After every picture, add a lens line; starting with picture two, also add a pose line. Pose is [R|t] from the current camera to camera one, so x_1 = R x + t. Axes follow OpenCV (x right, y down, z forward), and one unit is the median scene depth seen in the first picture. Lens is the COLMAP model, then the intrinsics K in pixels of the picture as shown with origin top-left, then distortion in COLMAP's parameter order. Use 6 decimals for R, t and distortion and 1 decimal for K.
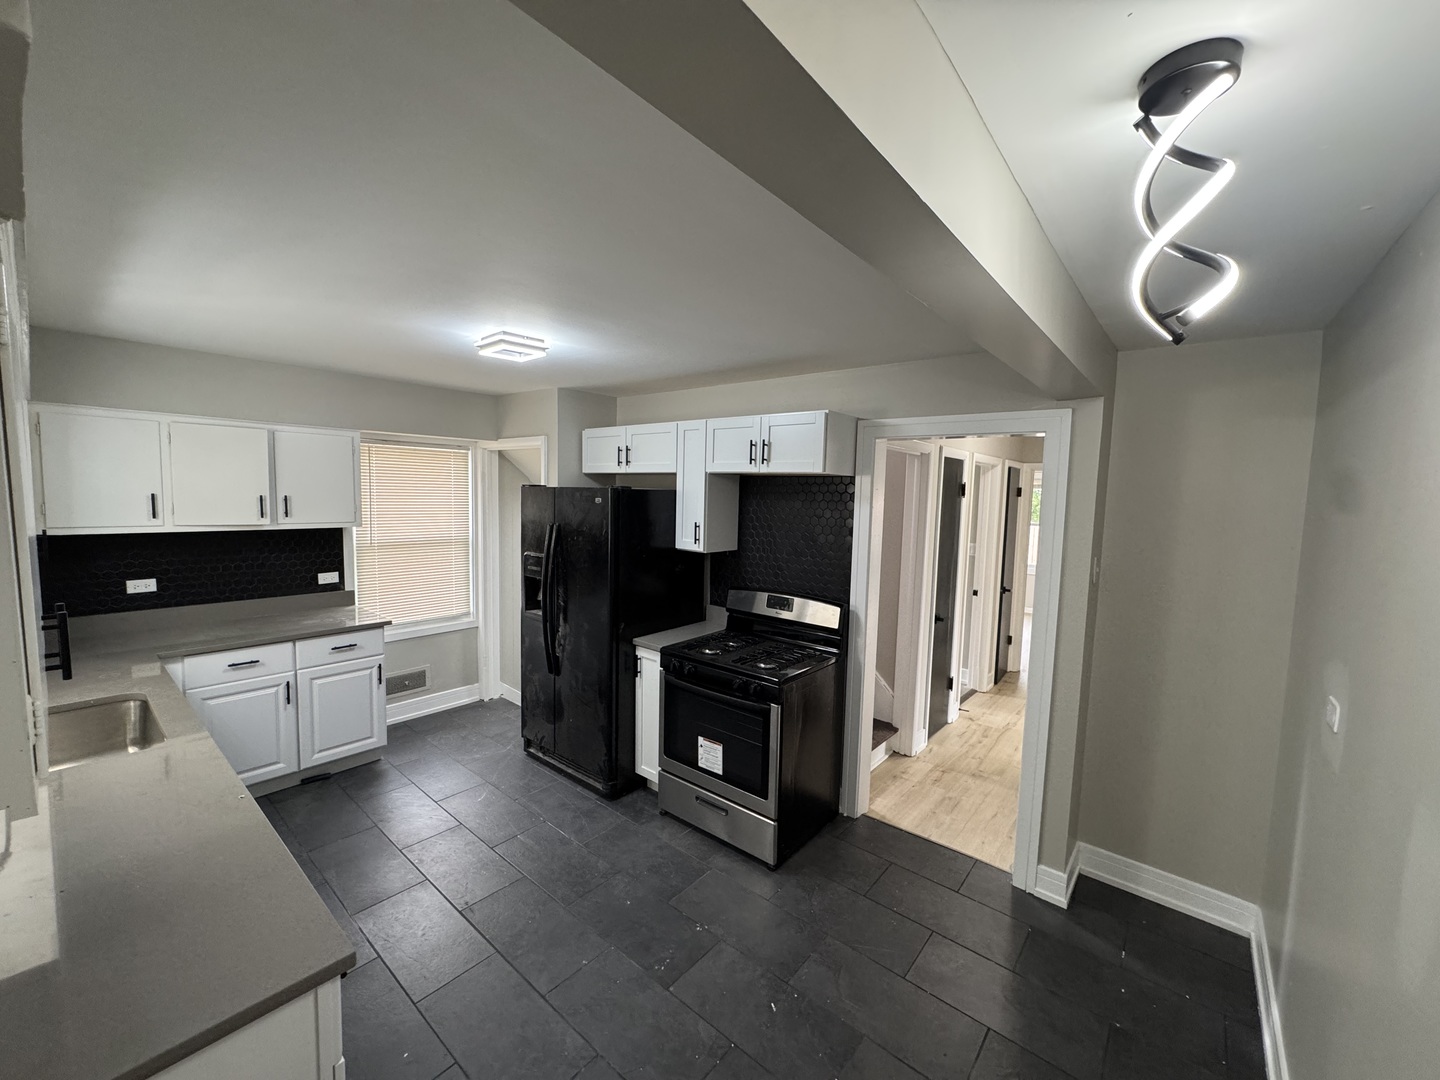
lens RADIAL K [[576.9, 0, 720.0], [0, 576.9, 540.0], [0, 0, 1]] dist [-0.005407, 0.000420]
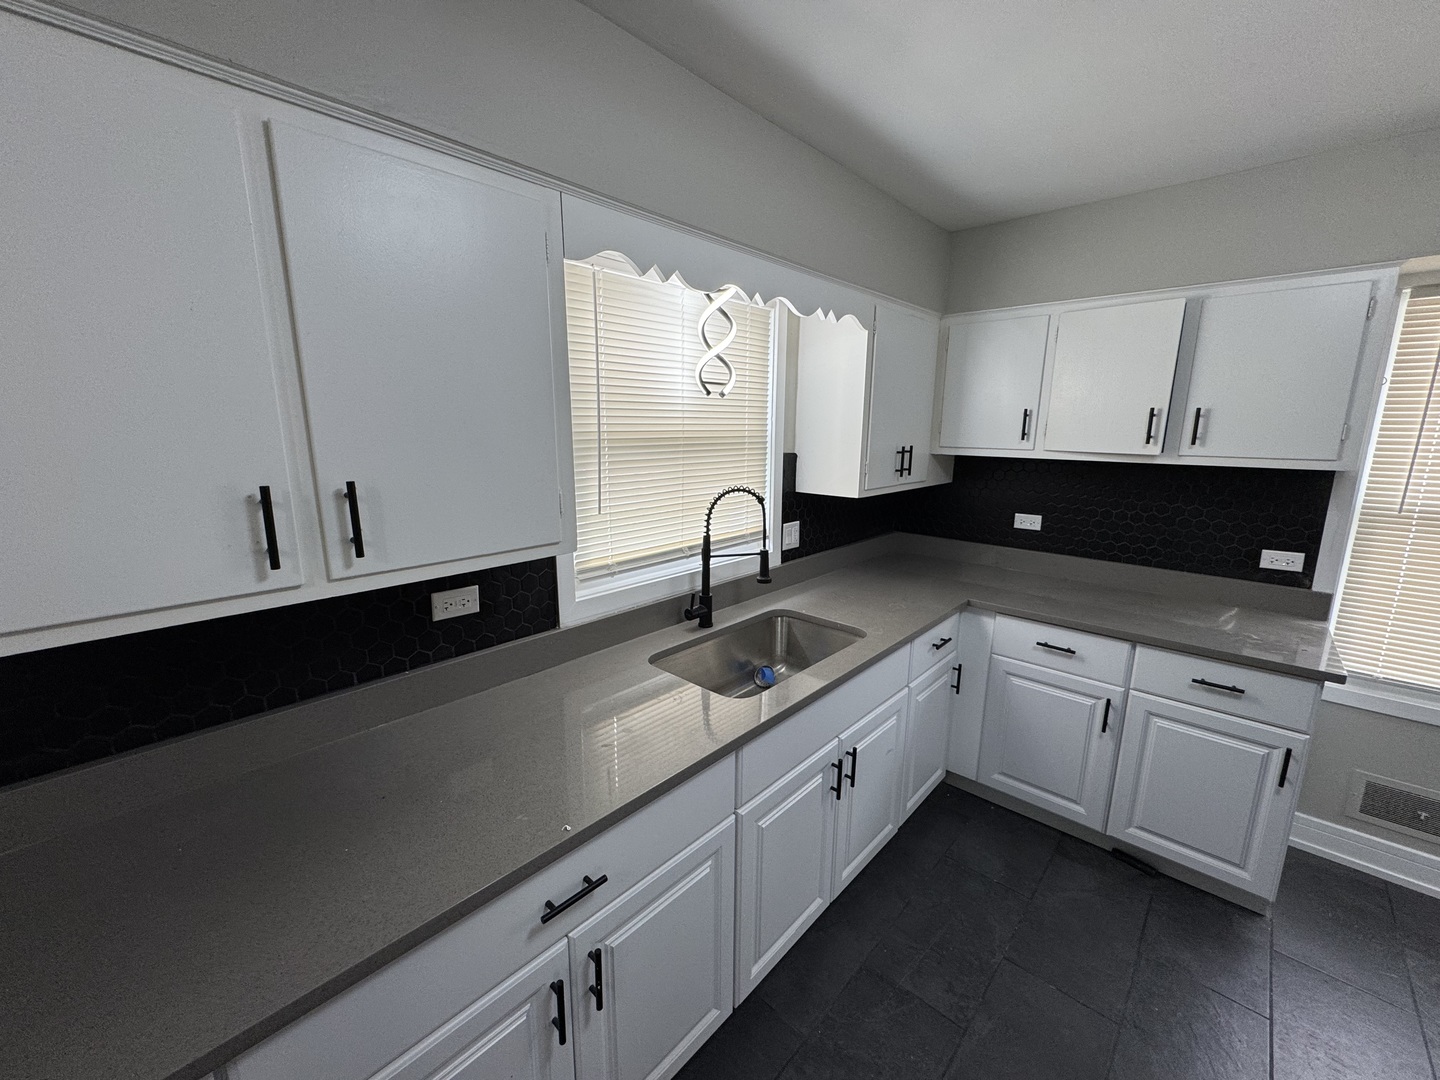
lens RADIAL K [[576.9, 0, 720.0], [0, 576.9, 540.0], [0, 0, 1]] dist [-0.005407, 0.000420]
pose [[-0.053867, 0.168184, -0.984283, -0.116294], [-0.092305, 0.980655, 0.172615, -0.000065], [0.994273, 0.100153, -0.037300, 0.542161]]
